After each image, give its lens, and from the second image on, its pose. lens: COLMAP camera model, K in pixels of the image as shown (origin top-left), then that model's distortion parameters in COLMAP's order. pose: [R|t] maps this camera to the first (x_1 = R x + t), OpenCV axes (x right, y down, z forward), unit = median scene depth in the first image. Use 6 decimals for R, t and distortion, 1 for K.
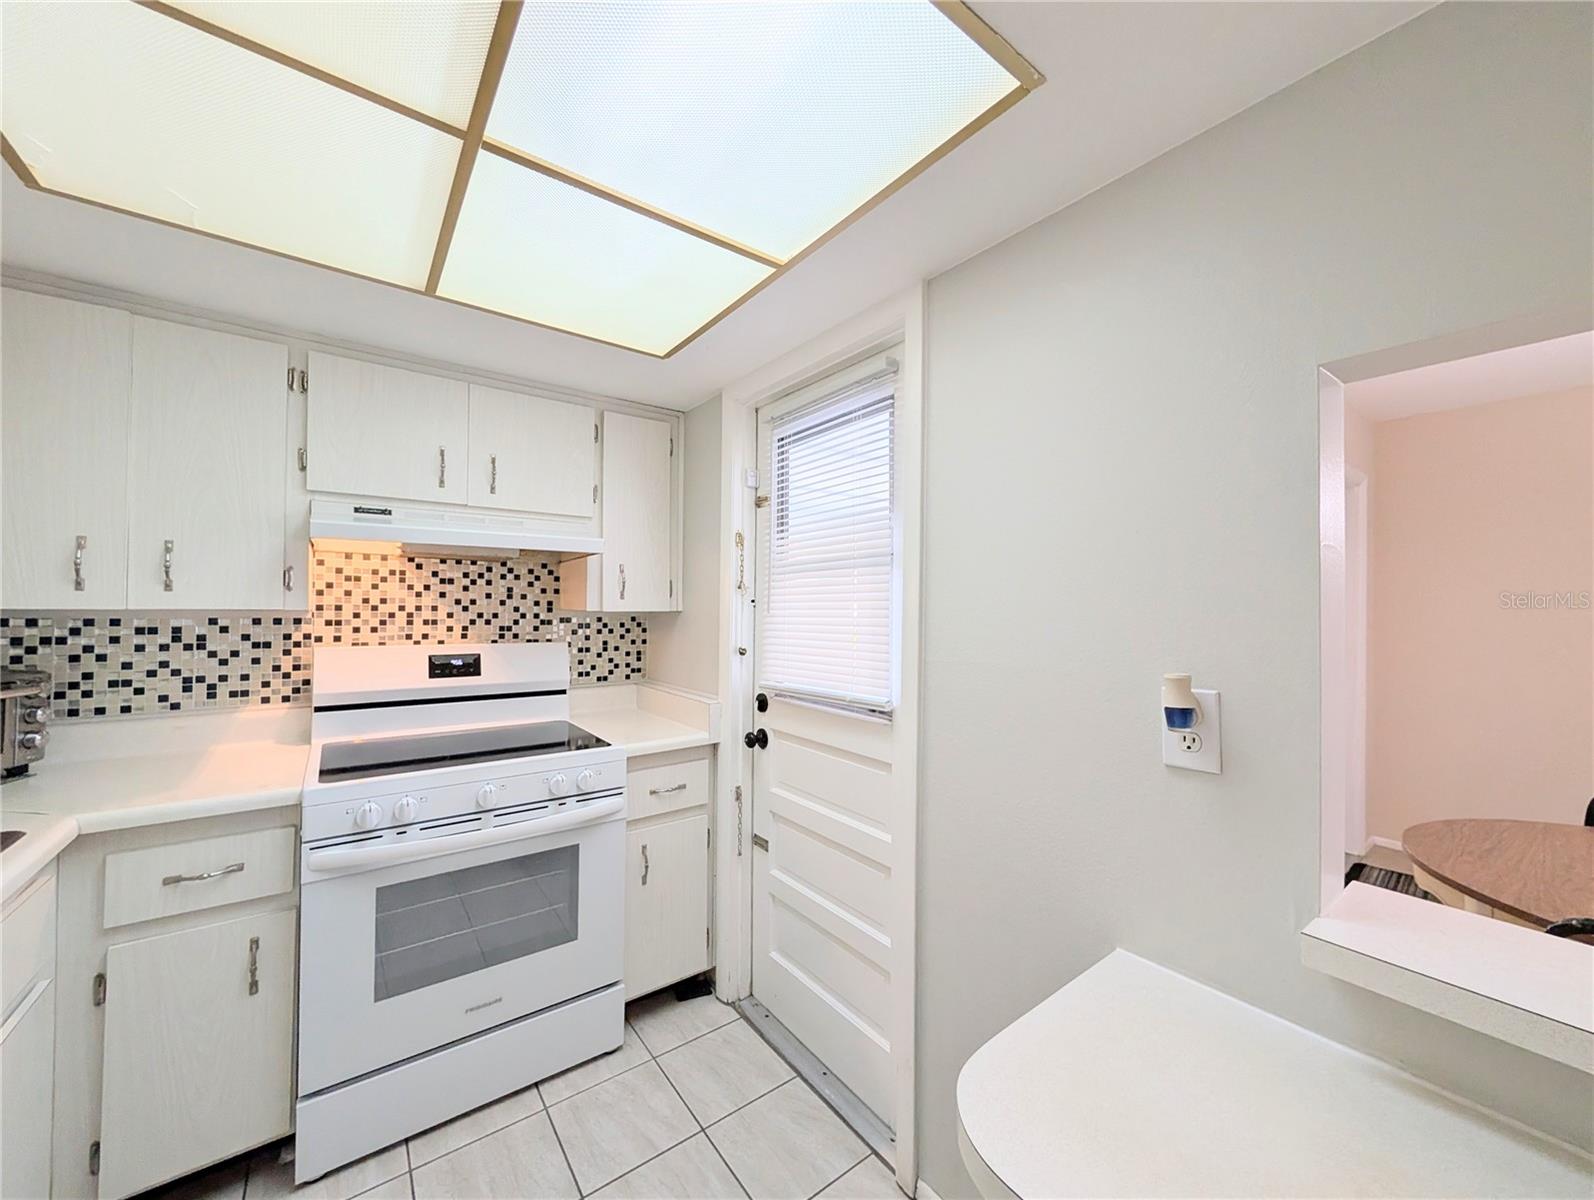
lens RADIAL K [[613.0, 0, 797.4], [0, 613.0, 600.9], [0, 0, 1]] dist [-0.001944, 0.000613]
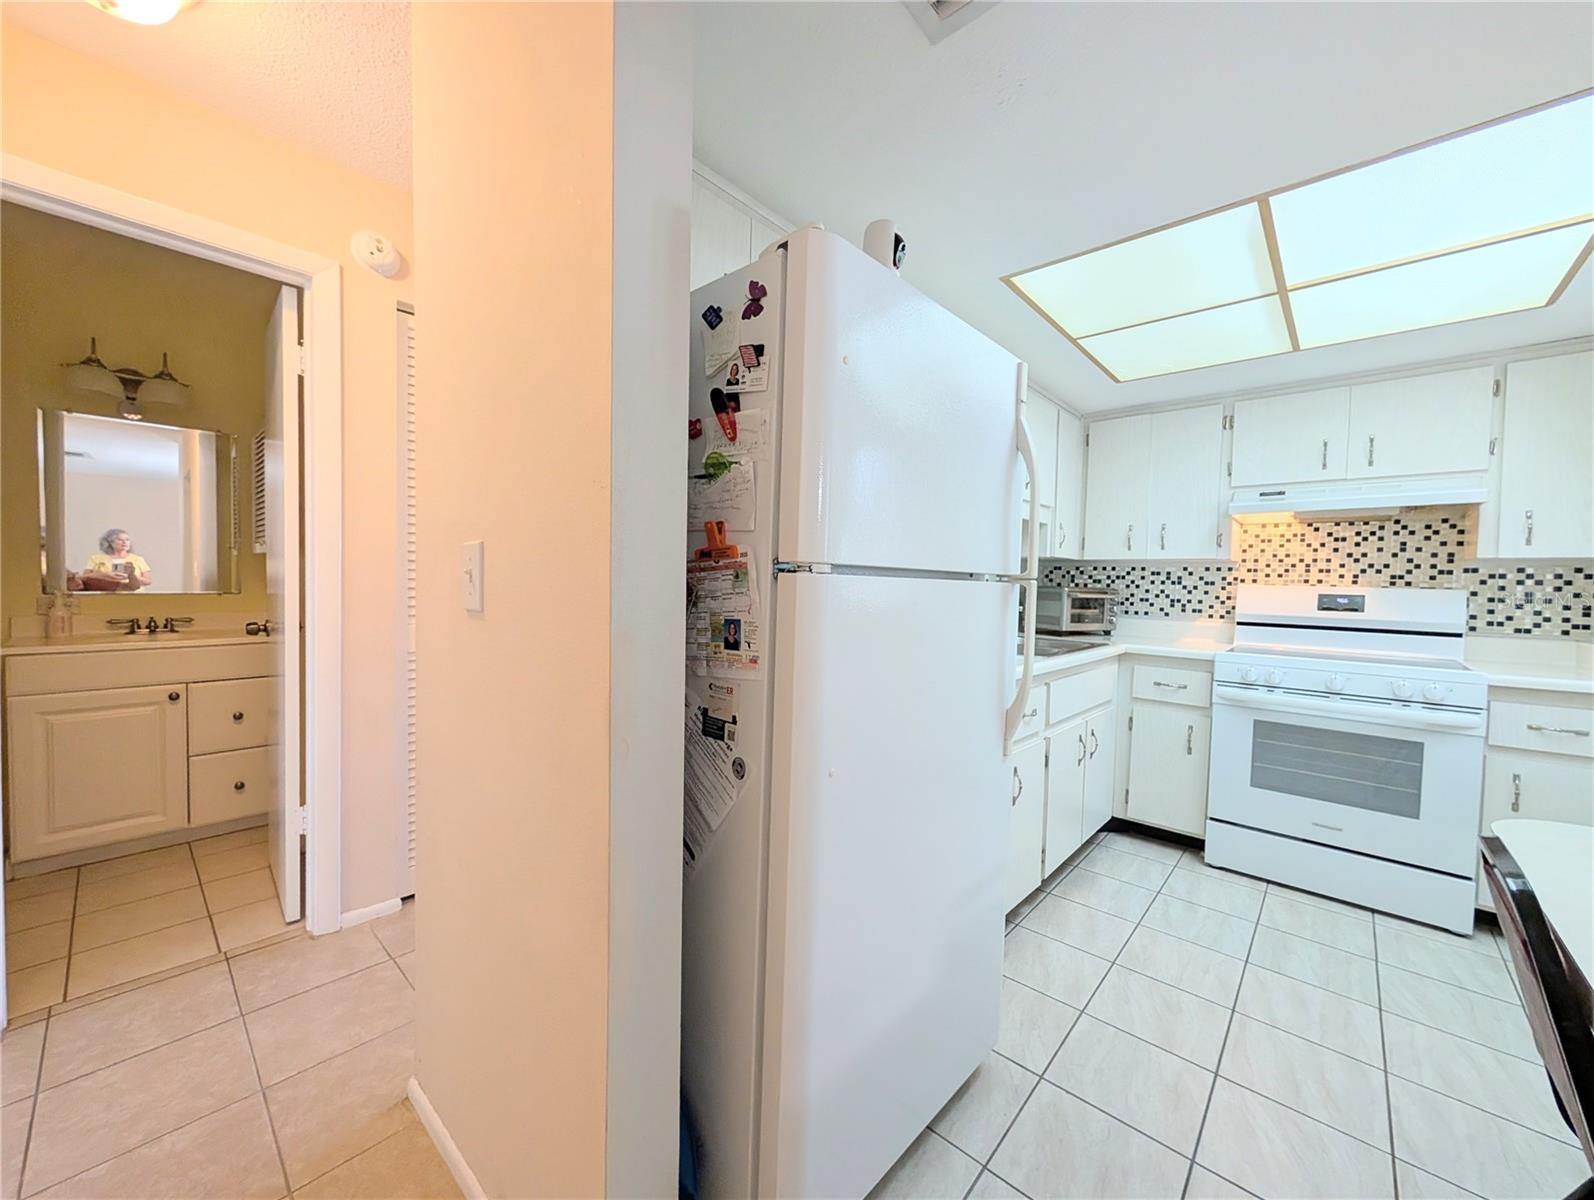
lens RADIAL K [[613.0, 0, 795.0], [0, 613.0, 600.5], [0, 0, 1]] dist [-0.001944, 0.000613]
pose [[0.192607, 0.027110, -0.980901, 0.567353], [-0.012321, 0.999606, 0.025208, 0.093221], [0.981199, 0.007230, 0.192865, -0.449237]]
